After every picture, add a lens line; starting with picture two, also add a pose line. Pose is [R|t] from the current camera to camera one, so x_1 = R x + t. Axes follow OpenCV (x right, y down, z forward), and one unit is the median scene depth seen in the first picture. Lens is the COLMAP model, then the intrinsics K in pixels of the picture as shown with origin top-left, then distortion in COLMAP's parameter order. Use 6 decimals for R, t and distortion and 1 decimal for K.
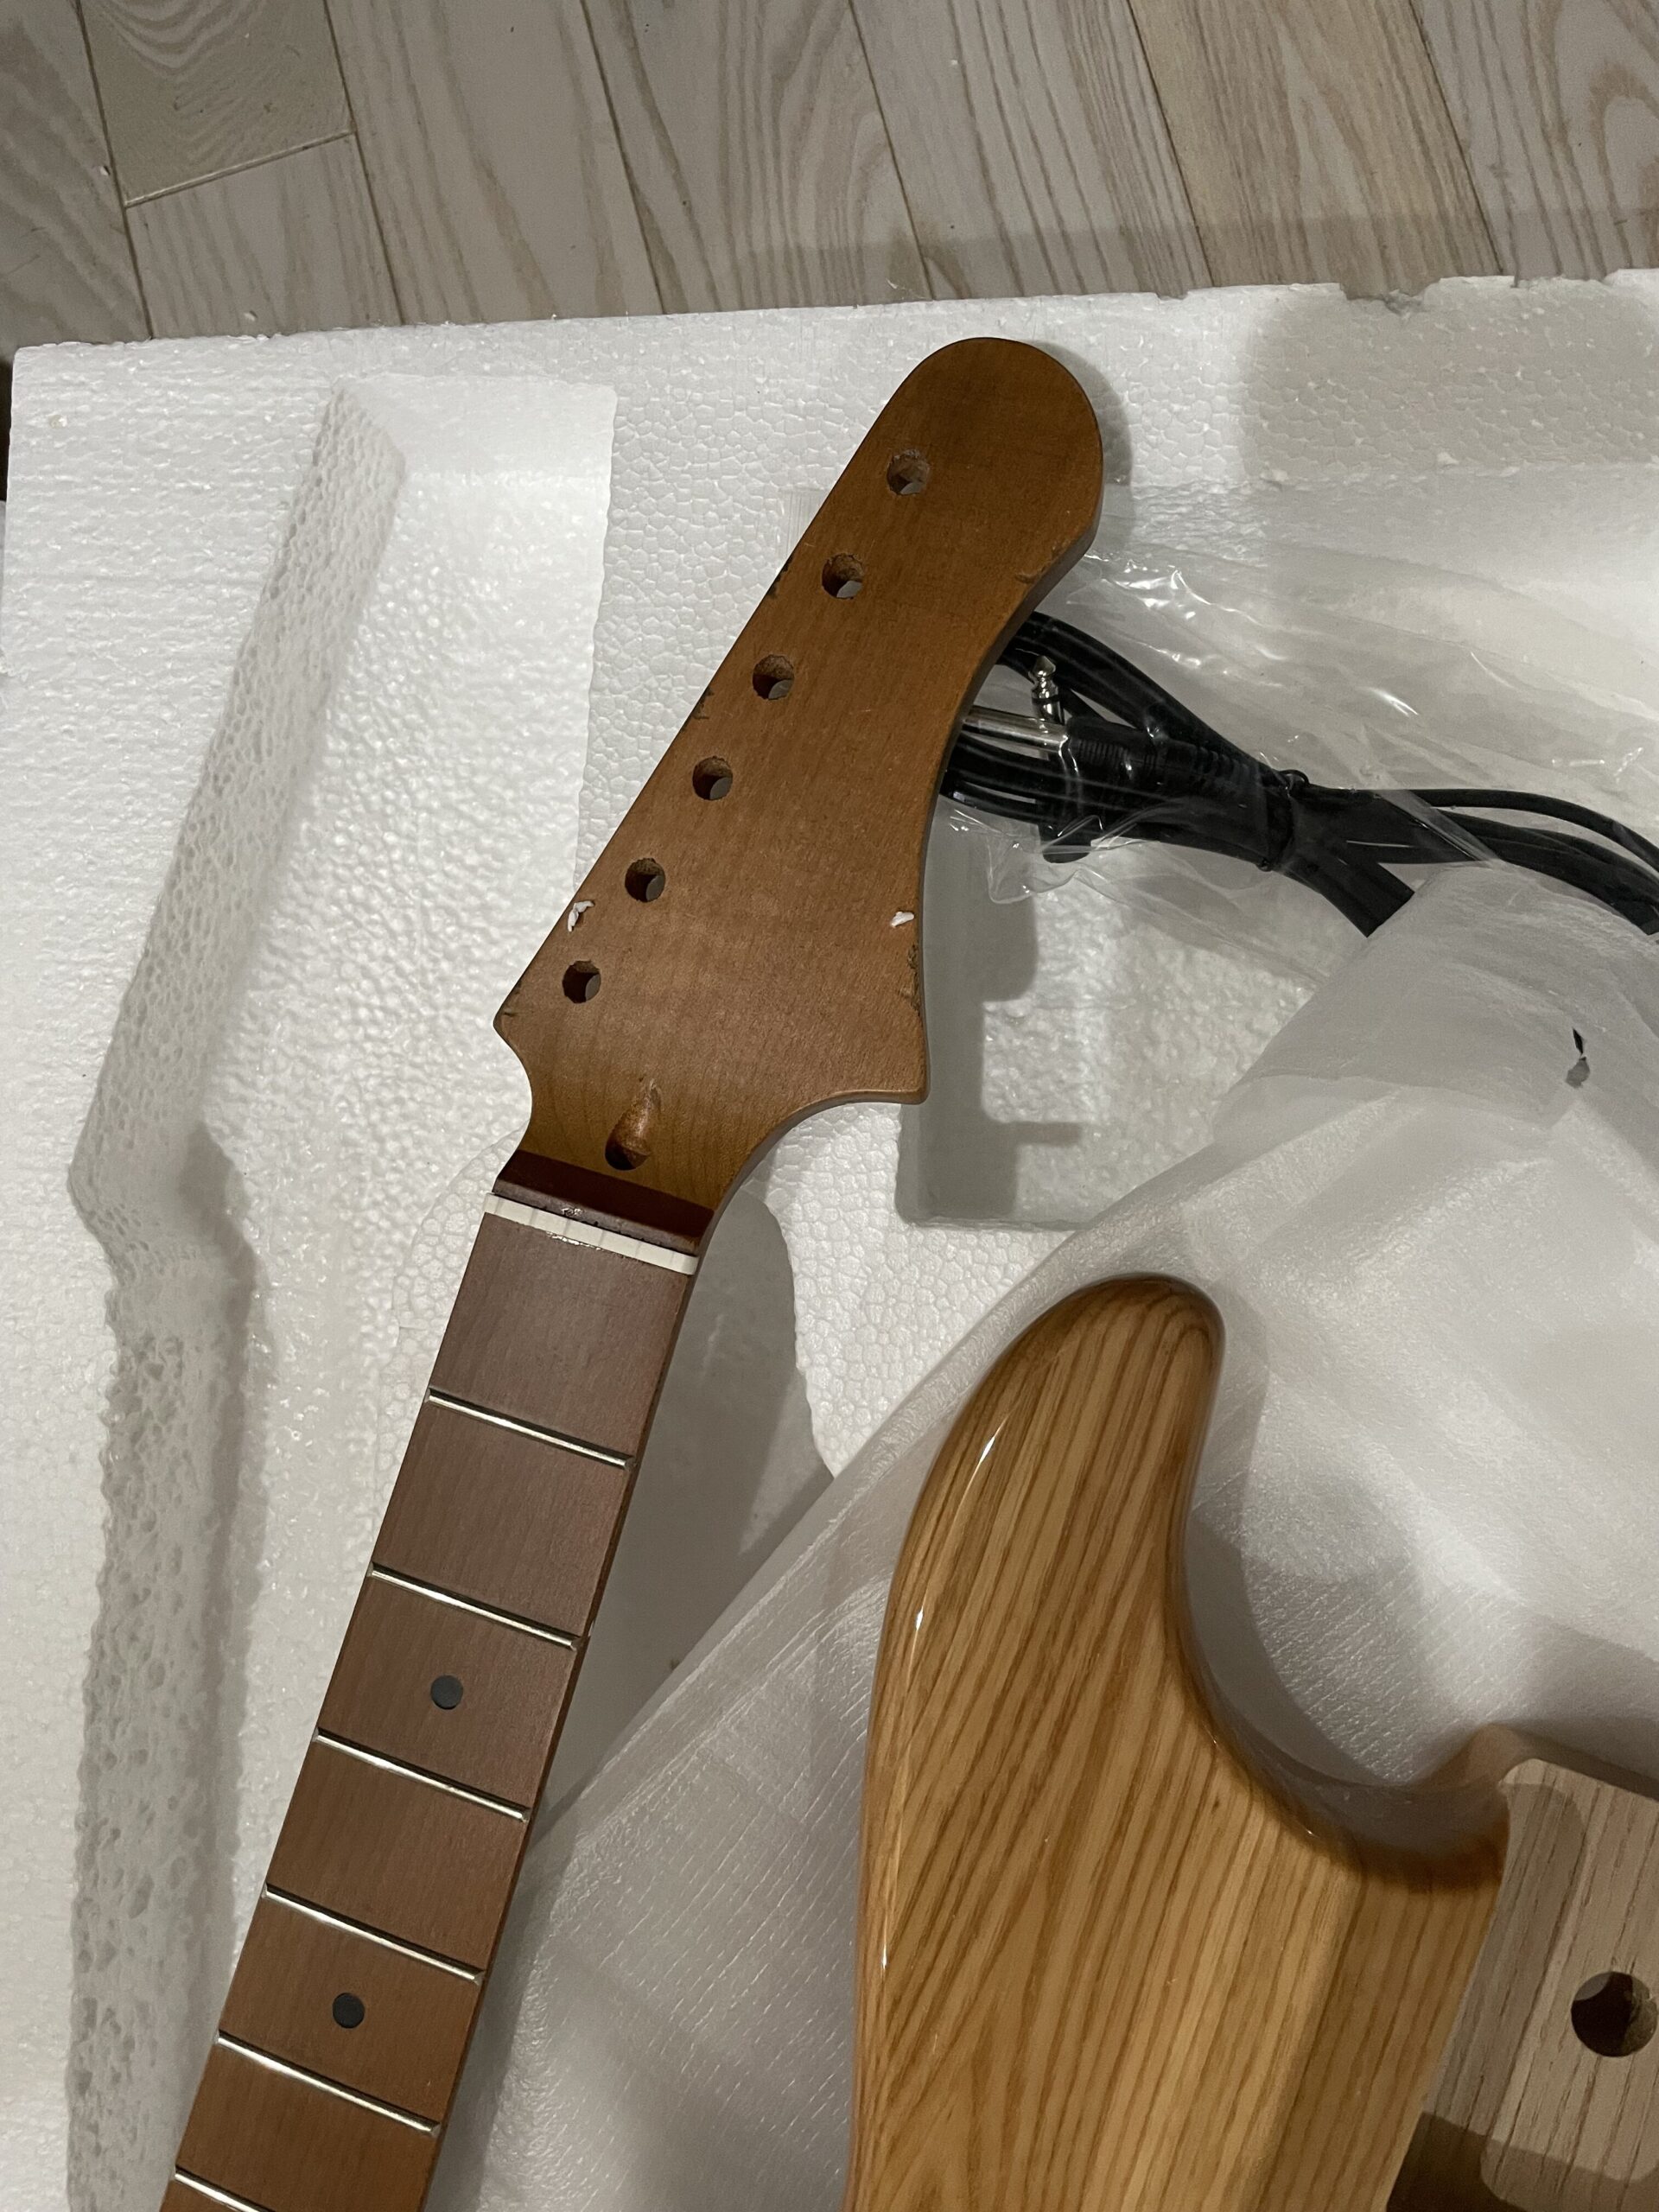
lens RADIAL K [[1693.3, 0, 811.0], [0, 1693.3, 1115.8], [0, 0, 1]] dist [0.075595, -0.115065]
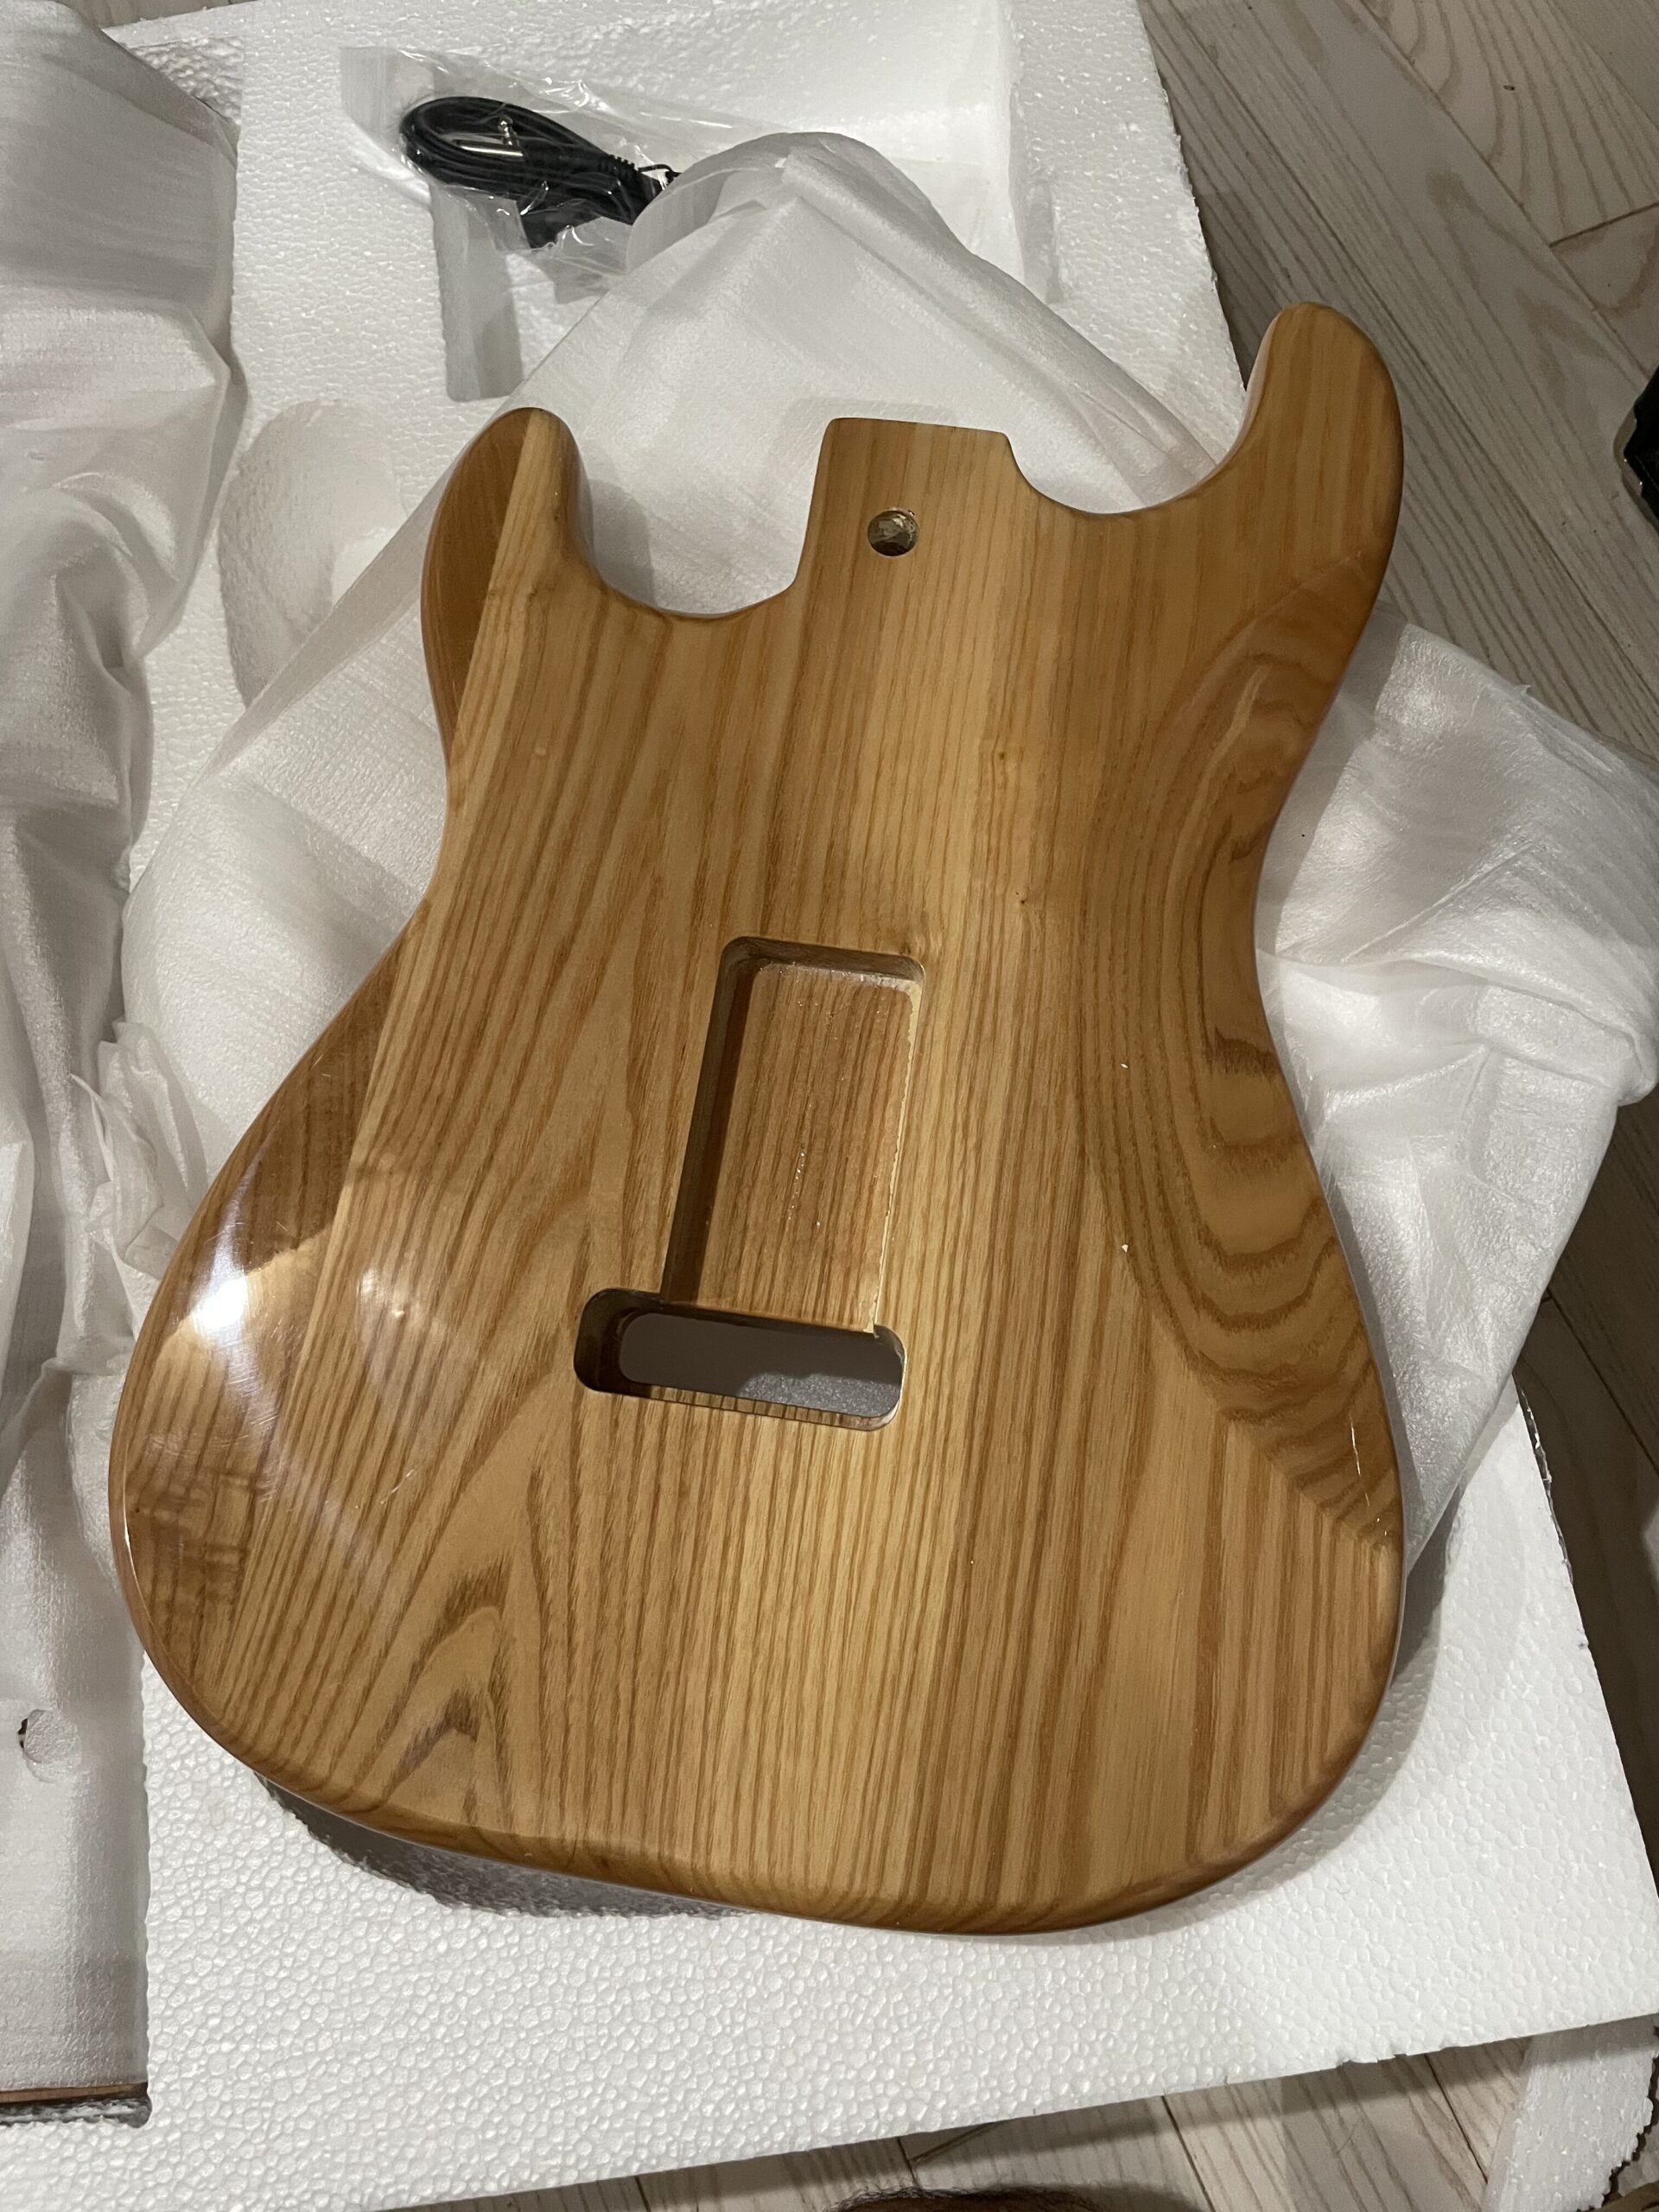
lens RADIAL K [[1693.3, 0, 816.9], [0, 1693.3, 1097.0], [0, 0, 1]] dist [0.075595, -0.115065]
pose [[0.985894, -0.131465, 0.103582, 0.129680], [0.153205, 0.958033, -0.242283, 1.060265], [-0.067384, 0.254735, 0.964660, -0.393347]]
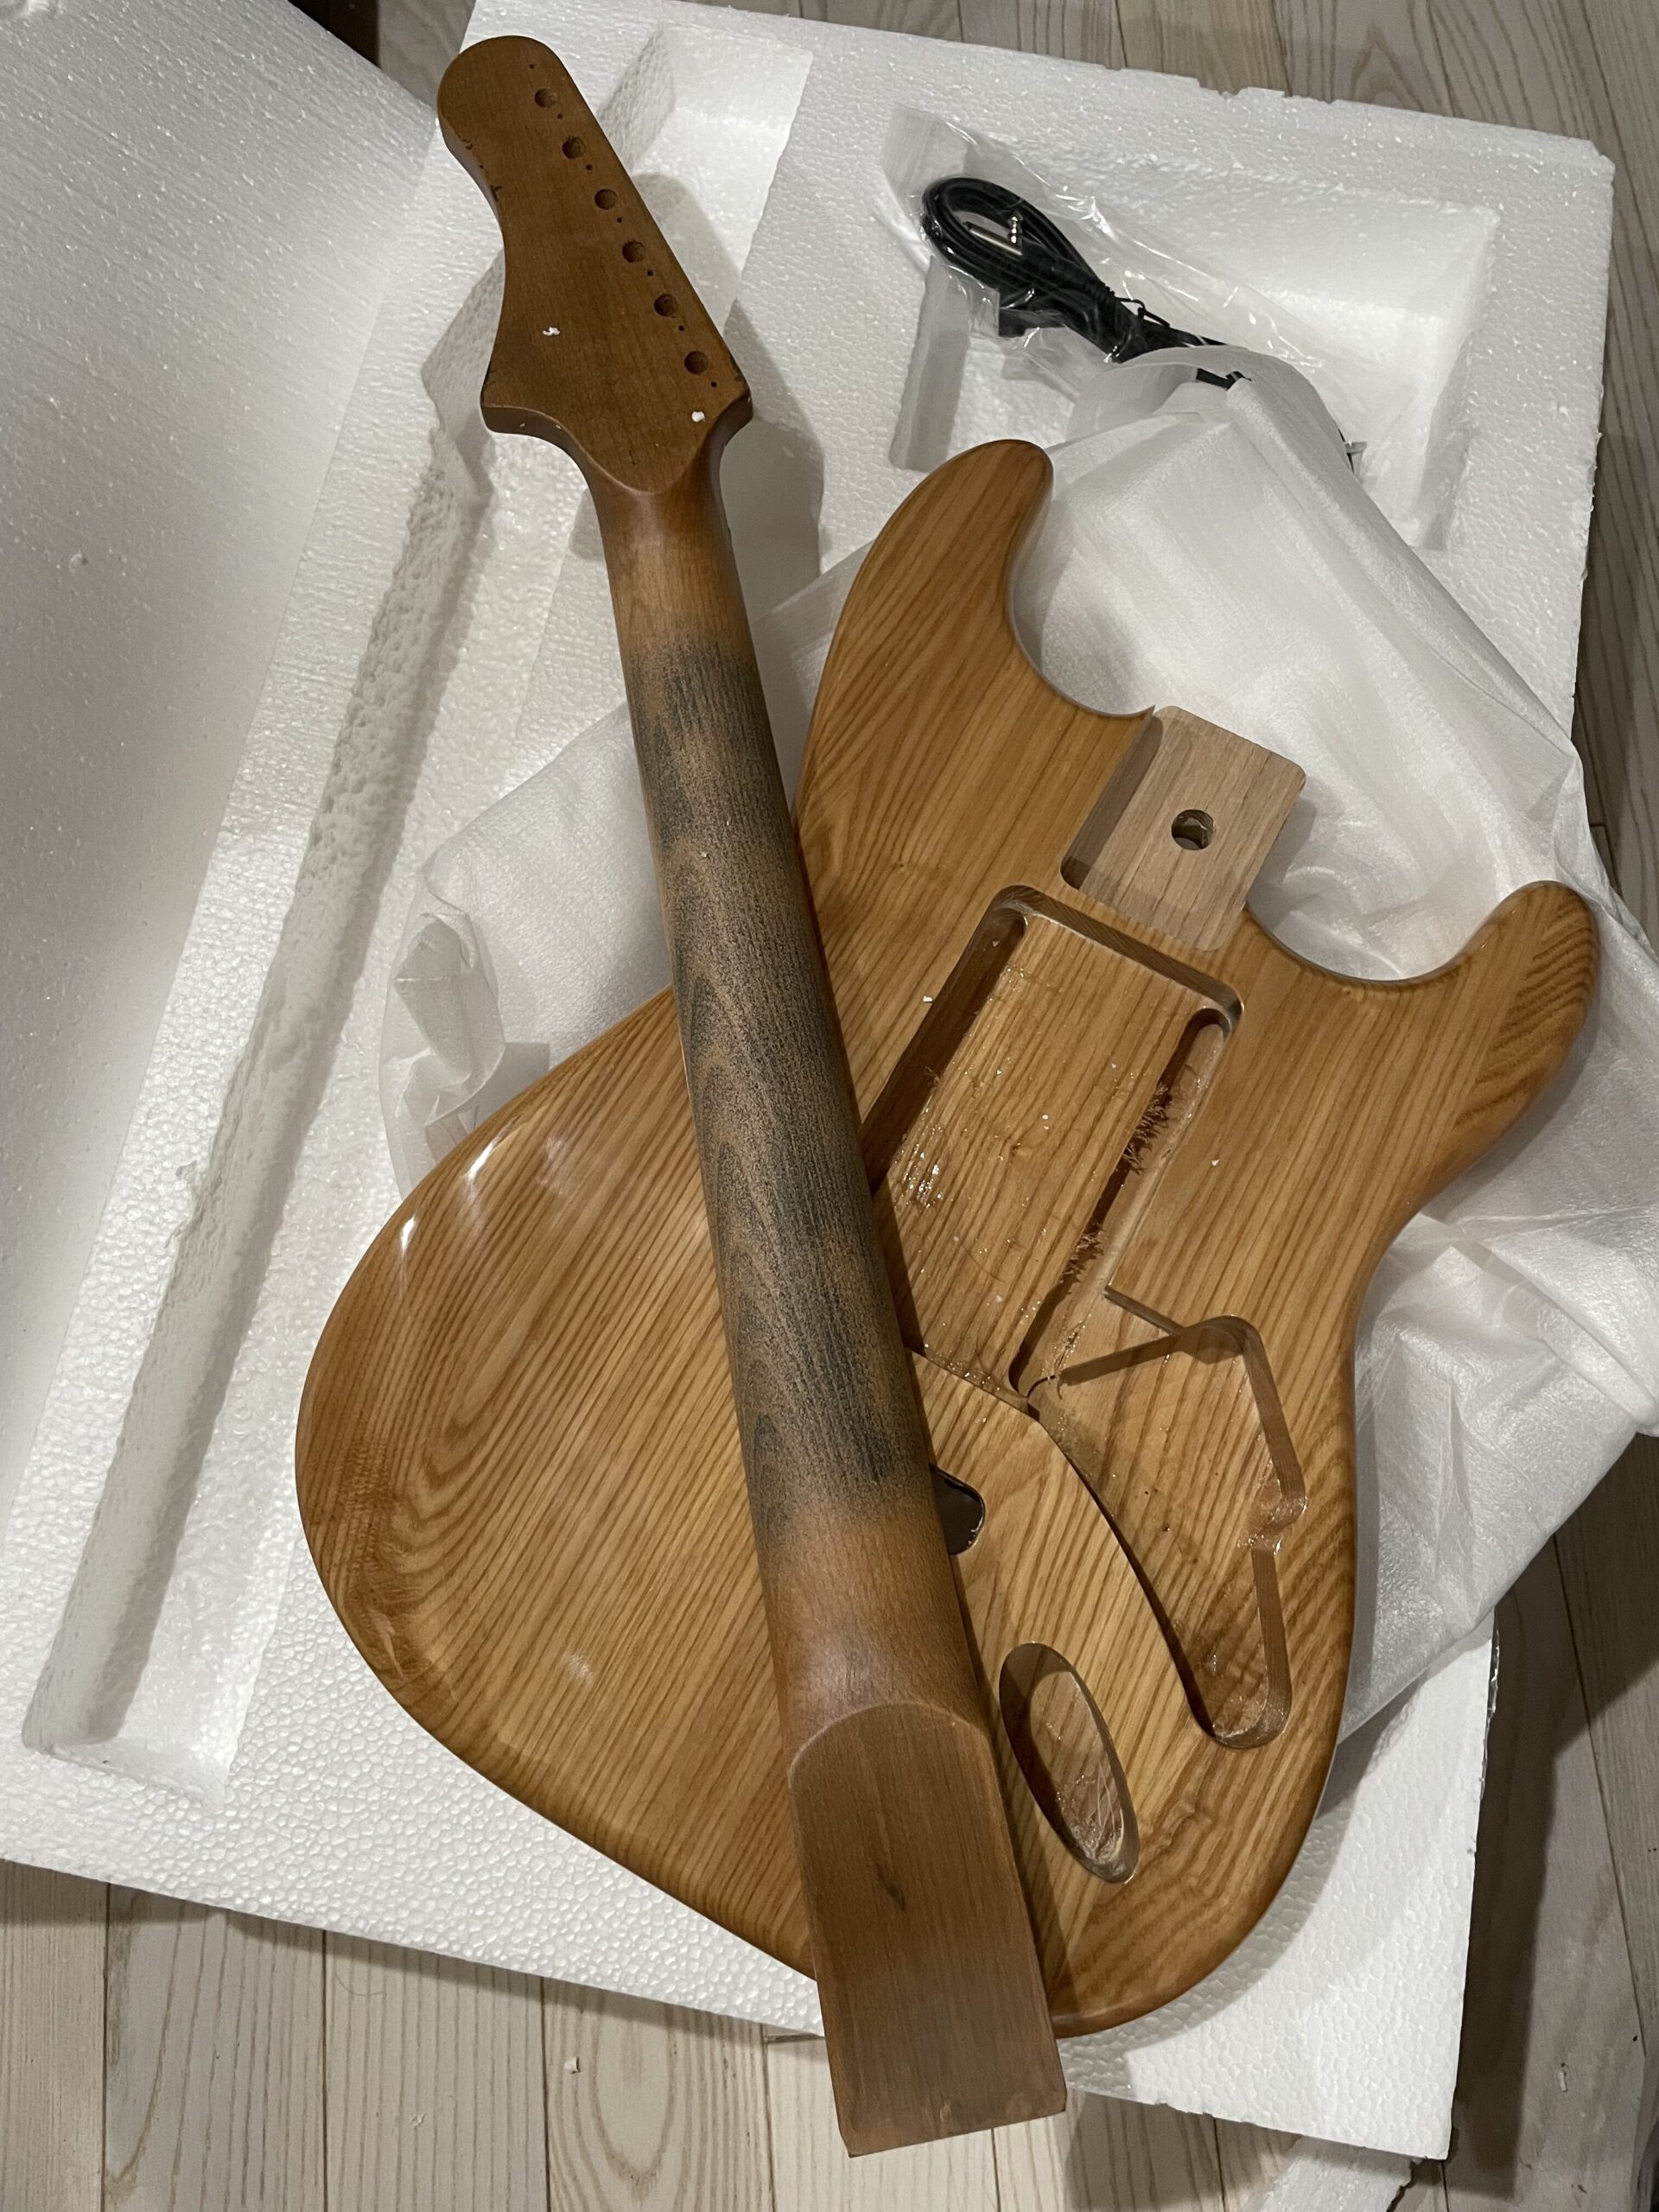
lens RADIAL K [[1693.3, 0, 840.4], [0, 1693.3, 1082.0], [0, 0, 1]] dist [0.075595, -0.115065]
pose [[0.978879, 0.195338, 0.060322, 0.019131], [-0.181011, 0.965264, -0.188413, 0.971691], [-0.095031, 0.173515, 0.980236, -0.611364]]
